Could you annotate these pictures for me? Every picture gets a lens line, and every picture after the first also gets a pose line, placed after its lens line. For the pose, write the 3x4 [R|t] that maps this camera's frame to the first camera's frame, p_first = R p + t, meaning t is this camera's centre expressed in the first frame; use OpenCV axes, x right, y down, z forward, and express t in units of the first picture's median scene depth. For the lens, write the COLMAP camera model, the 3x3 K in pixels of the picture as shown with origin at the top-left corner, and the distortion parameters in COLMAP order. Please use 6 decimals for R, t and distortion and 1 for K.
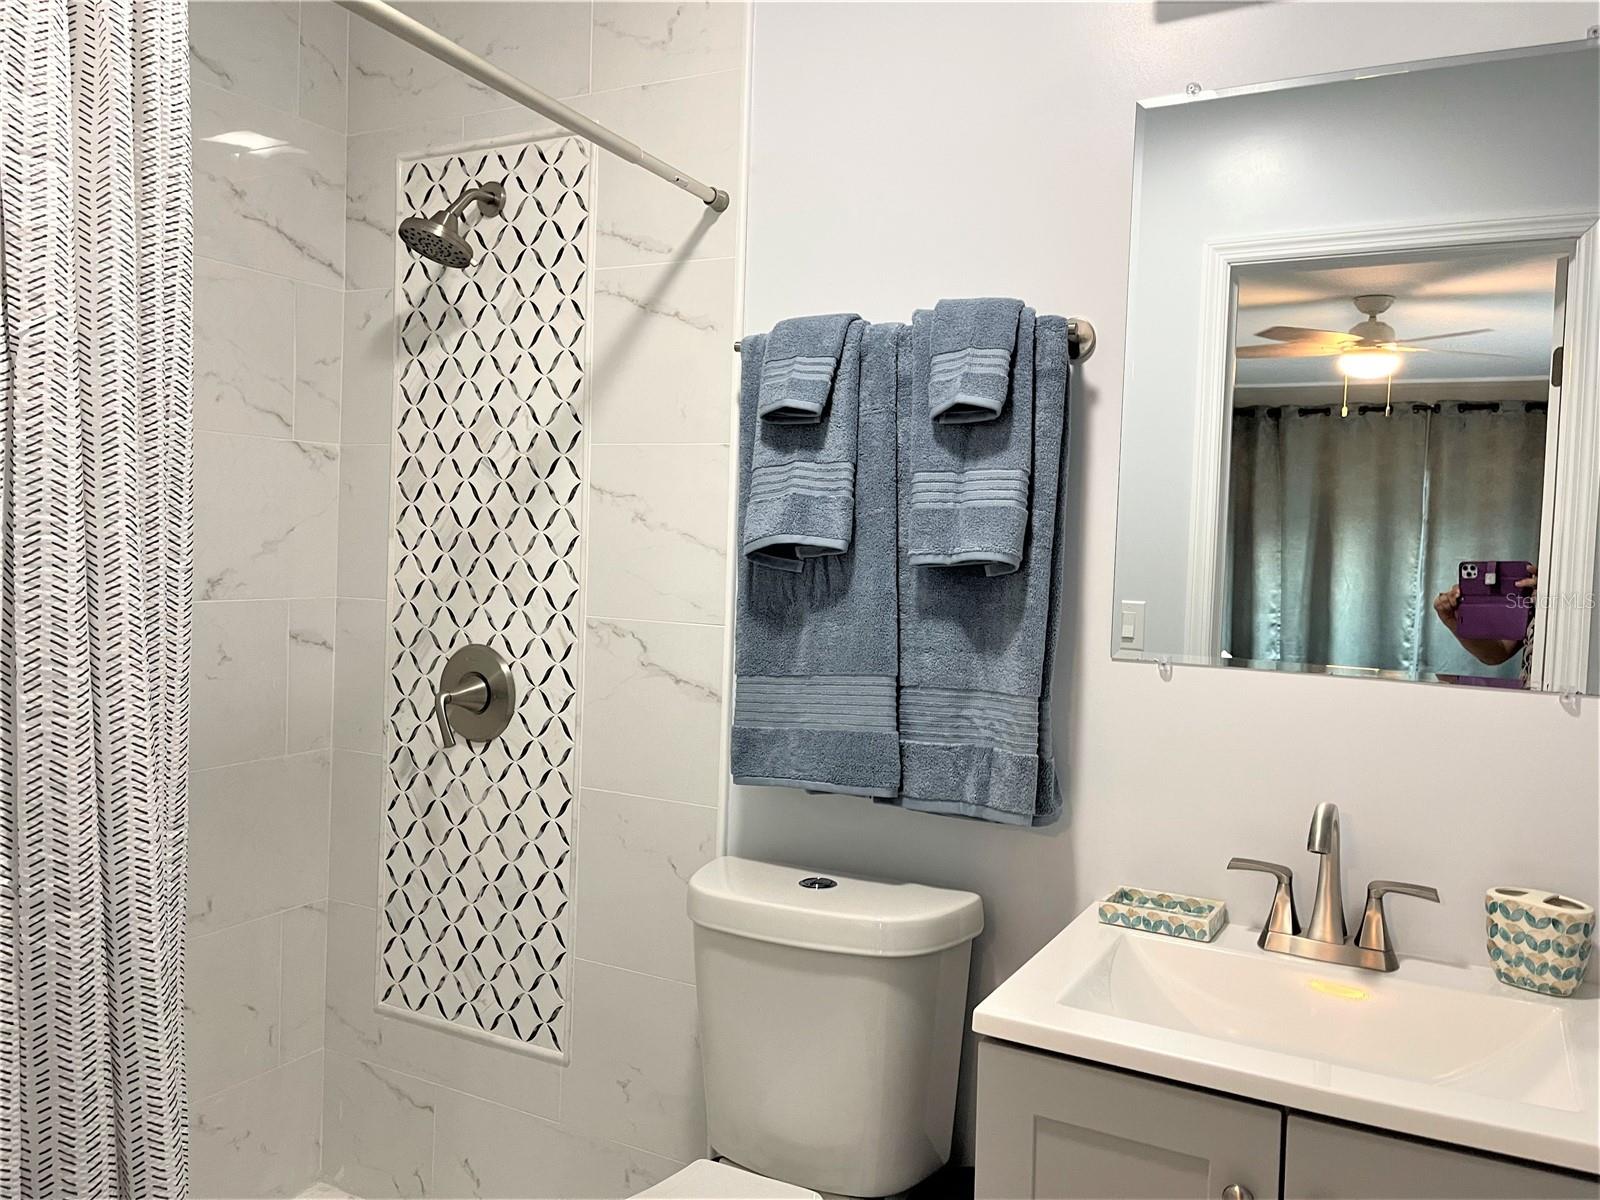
lens RADIAL K [[1208.5, 0, 799.5], [0, 1208.5, 589.4], [0, 0, 1]] dist [0.069405, -0.090912]
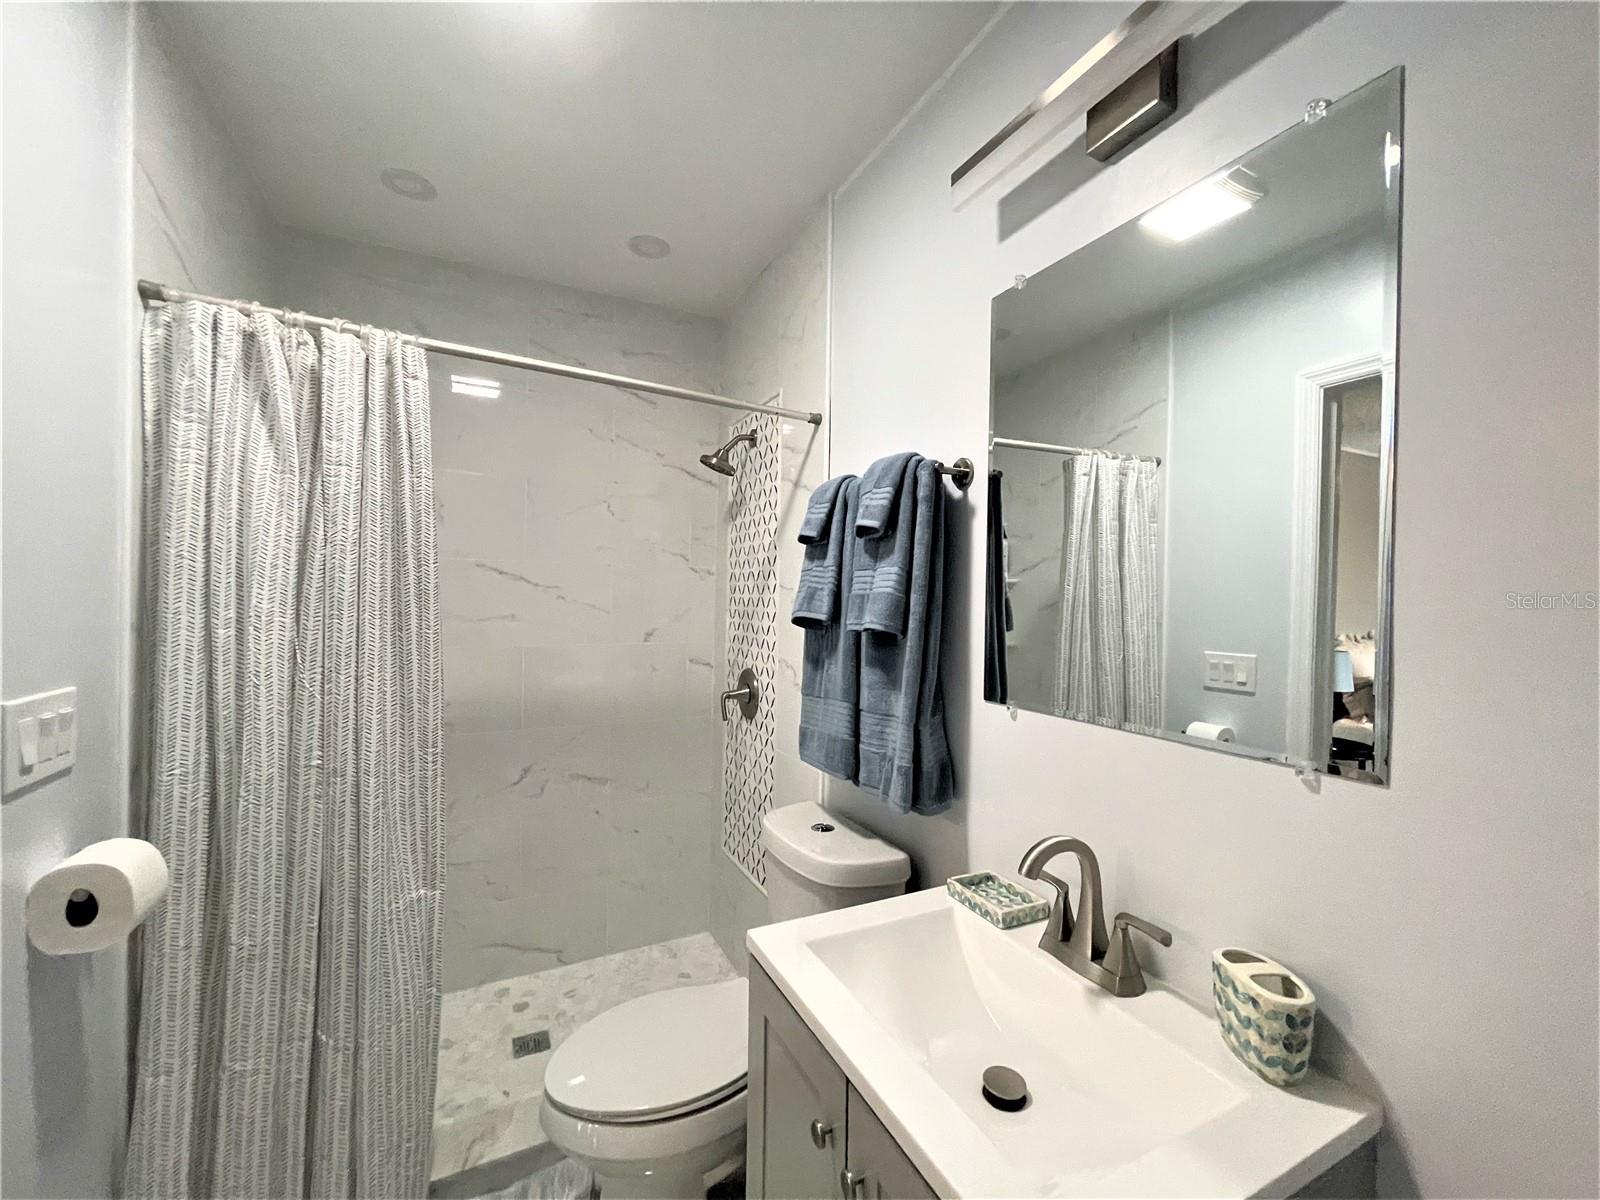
lens RADIAL K [[637.5, 0, 798.1], [0, 637.5, 599.0], [0, 0, 1]] dist [-0.006463, 0.001793]
pose [[0.819813, -0.019665, -0.572293, 0.391682], [-0.011604, 0.998634, -0.050937, -0.014274], [0.572513, 0.048400, 0.818466, 0.225416]]
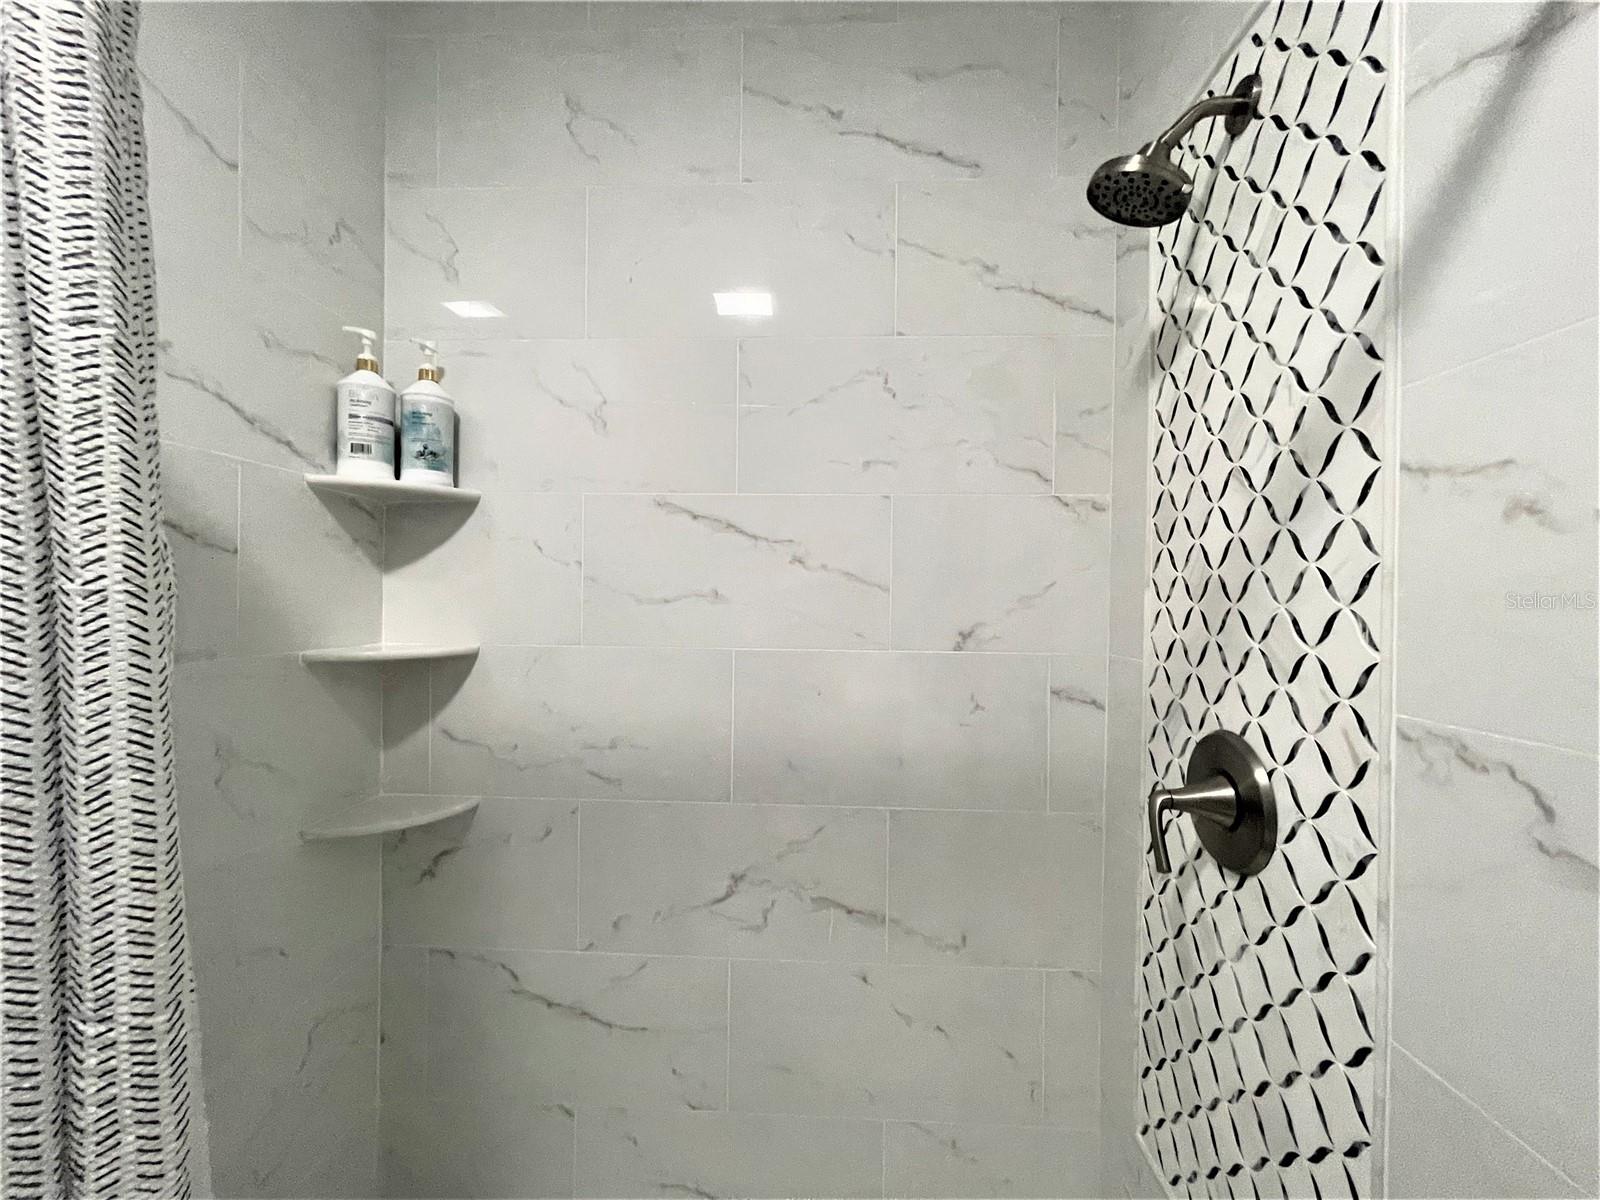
lens RADIAL K [[642.7, 0, 803.6], [0, 642.7, 598.6], [0, 0, 1]] dist [0.000737, 0.000288]
pose [[0.437216, -0.026780, -0.898958, -0.035723], [-0.035910, 0.998240, -0.047203, -0.005852], [0.898640, 0.052919, 0.435484, 0.634283]]
